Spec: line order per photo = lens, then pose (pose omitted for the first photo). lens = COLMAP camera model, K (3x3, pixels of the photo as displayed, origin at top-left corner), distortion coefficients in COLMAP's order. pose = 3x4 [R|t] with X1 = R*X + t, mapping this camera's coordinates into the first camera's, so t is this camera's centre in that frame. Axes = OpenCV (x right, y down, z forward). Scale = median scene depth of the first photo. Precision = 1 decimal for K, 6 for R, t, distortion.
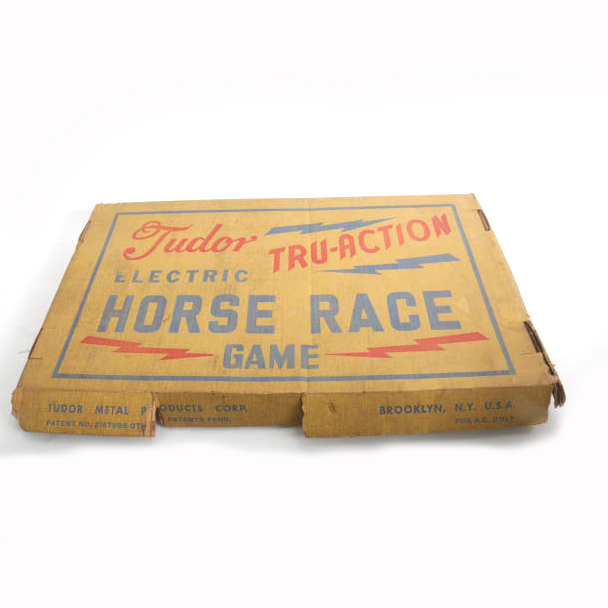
lens RADIAL K [[454.6, 0, 298.9], [0, 454.6, 304.8], [0, 0, 1]] dist [-0.124882, 0.004279]
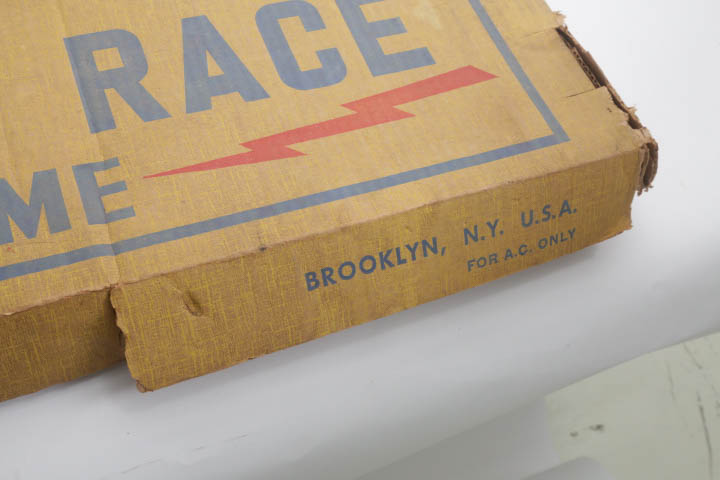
lens RADIAL K [[778.7, 0, 356.5], [0, 778.7, 236.9], [0, 0, 1]] dist [0.010649, 0.000000]
pose [[0.909198, -0.224315, 0.350772, -0.021412], [0.151752, 0.963046, 0.222516, 0.034359], [-0.387723, -0.149081, 0.909640, 0.287806]]
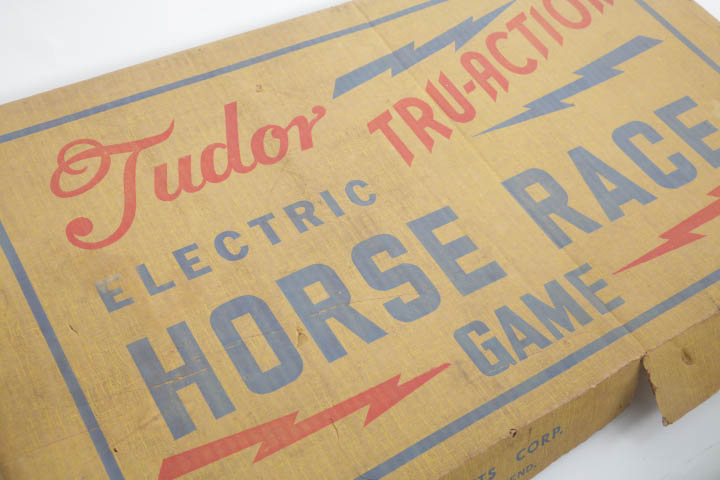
lens RADIAL K [[778.7, 0, 359.4], [0, 778.7, 238.7], [0, 0, 1]] dist [0.010649, 0.000000]
pose [[0.835221, -0.364043, 0.412164, -0.547152], [0.313630, 0.930999, 0.186753, -0.194869], [-0.451711, -0.026713, 0.891764, 0.284997]]
